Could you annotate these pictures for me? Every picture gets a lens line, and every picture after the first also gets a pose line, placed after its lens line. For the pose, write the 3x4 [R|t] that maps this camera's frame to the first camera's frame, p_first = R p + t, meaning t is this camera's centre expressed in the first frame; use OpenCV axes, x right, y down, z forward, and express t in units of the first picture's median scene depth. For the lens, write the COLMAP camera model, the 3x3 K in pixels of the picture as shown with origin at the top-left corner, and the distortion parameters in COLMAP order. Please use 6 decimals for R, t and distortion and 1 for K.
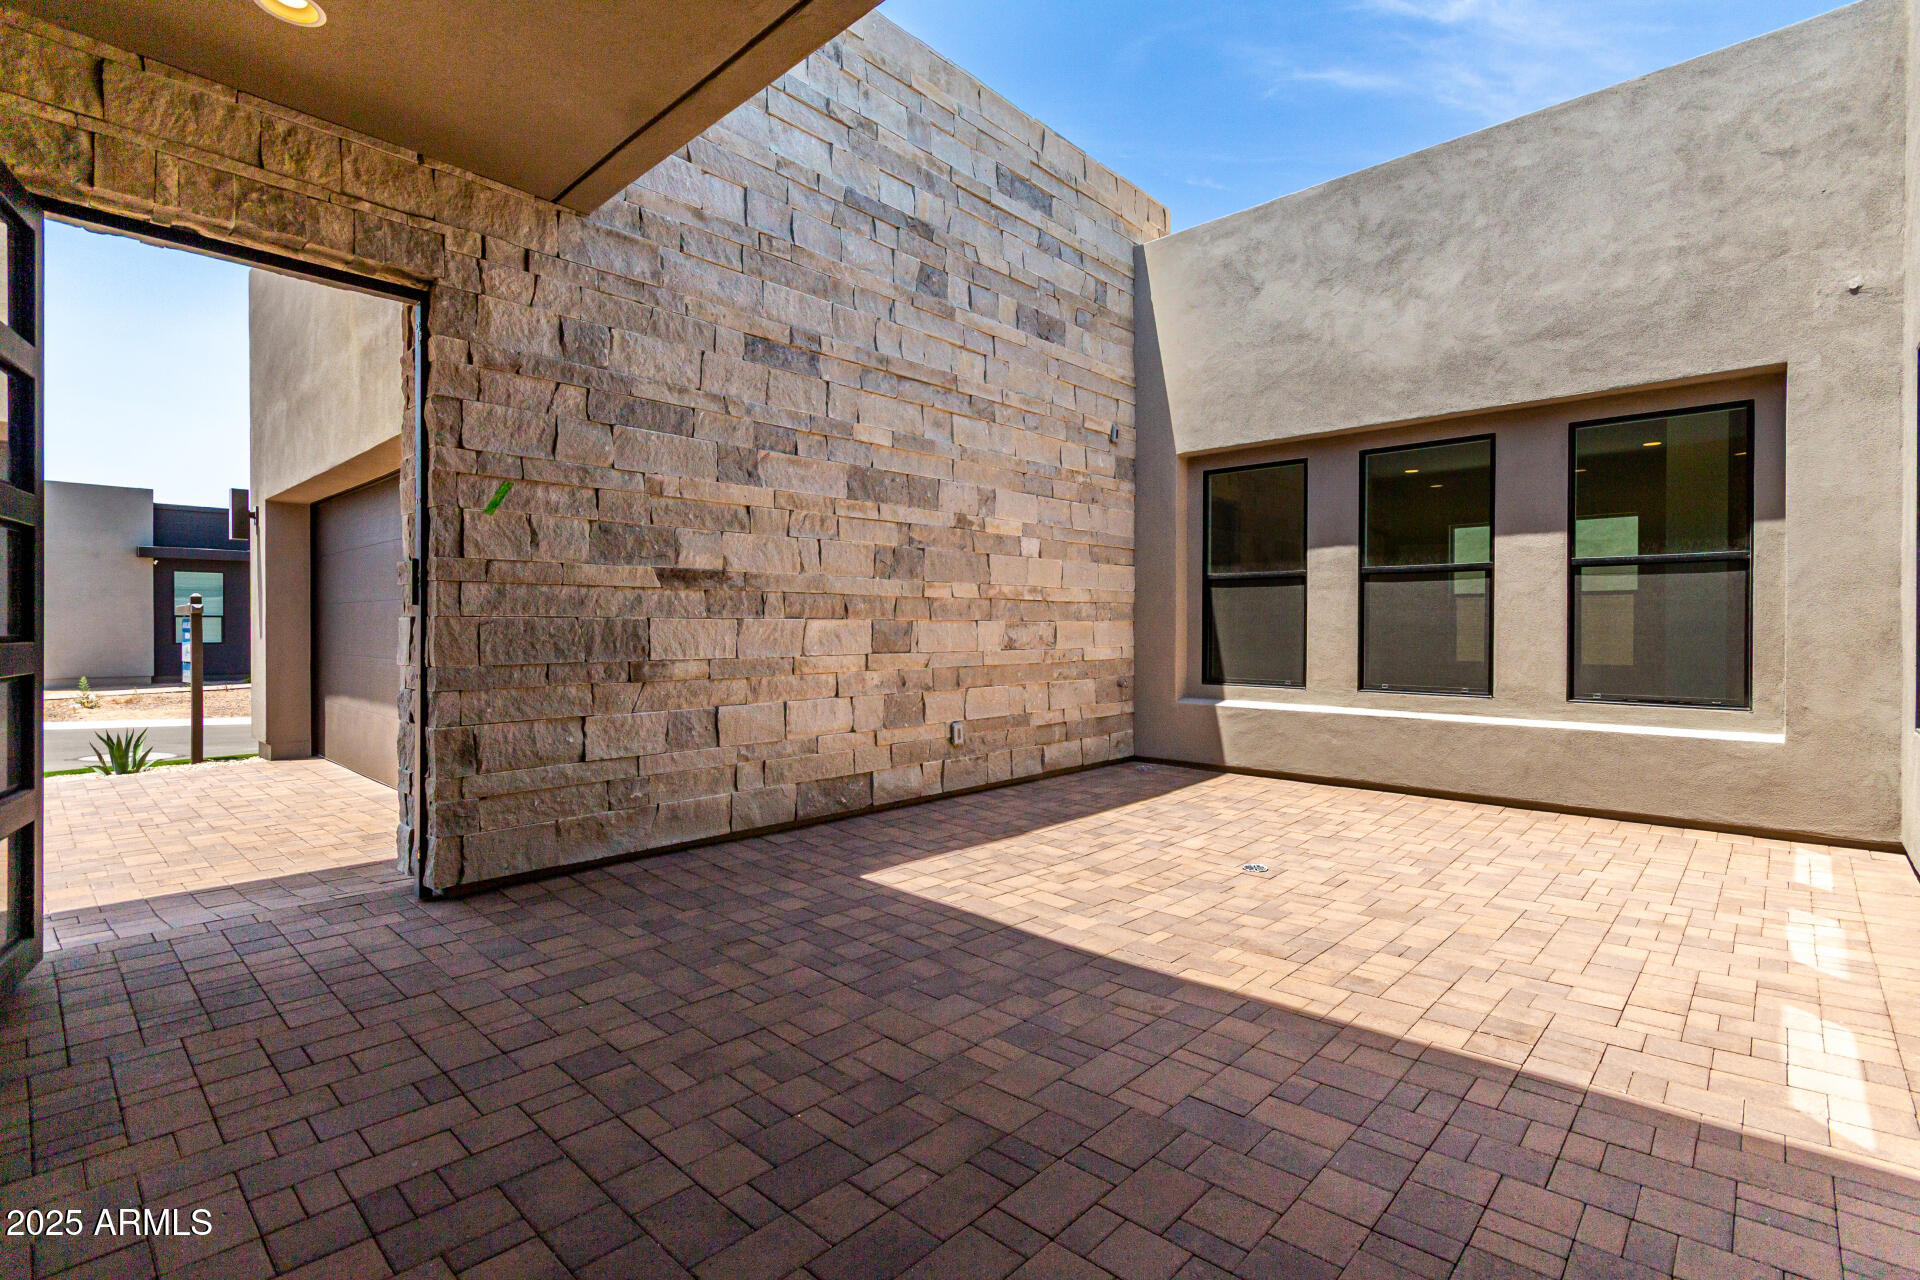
lens RADIAL K [[910.1, 0, 956.6], [0, 910.1, 633.5], [0, 0, 1]] dist [0.001926, 0.000476]
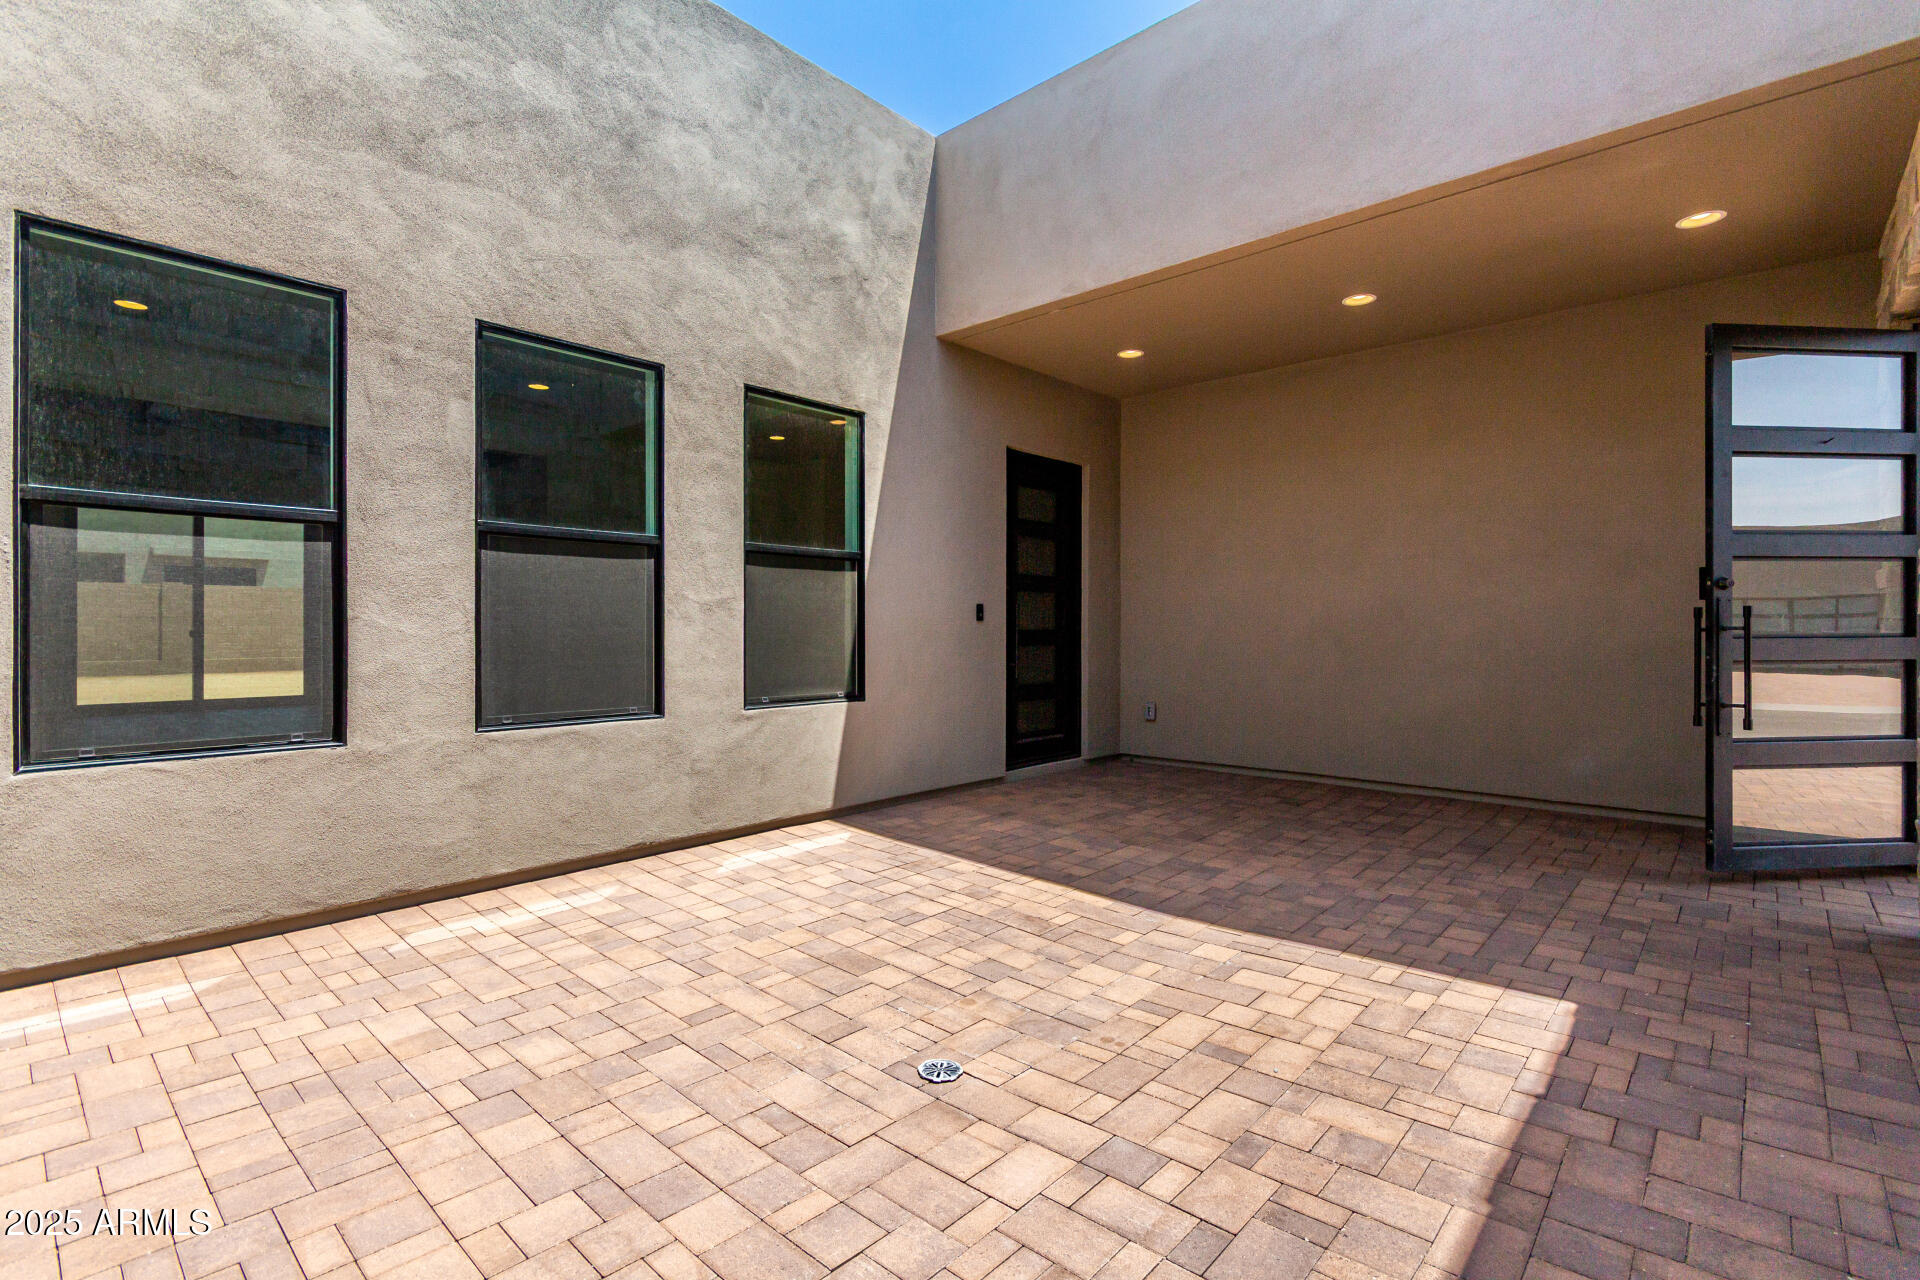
lens RADIAL K [[910.1, 0, 962.1], [0, 910.1, 633.5], [0, 0, 1]] dist [0.001926, 0.000476]
pose [[-0.999767, -0.002333, -0.021449, 0.398979], [-0.002573, 0.999934, 0.011156, -0.006916], [0.021421, 0.011209, -0.999708, 1.872126]]
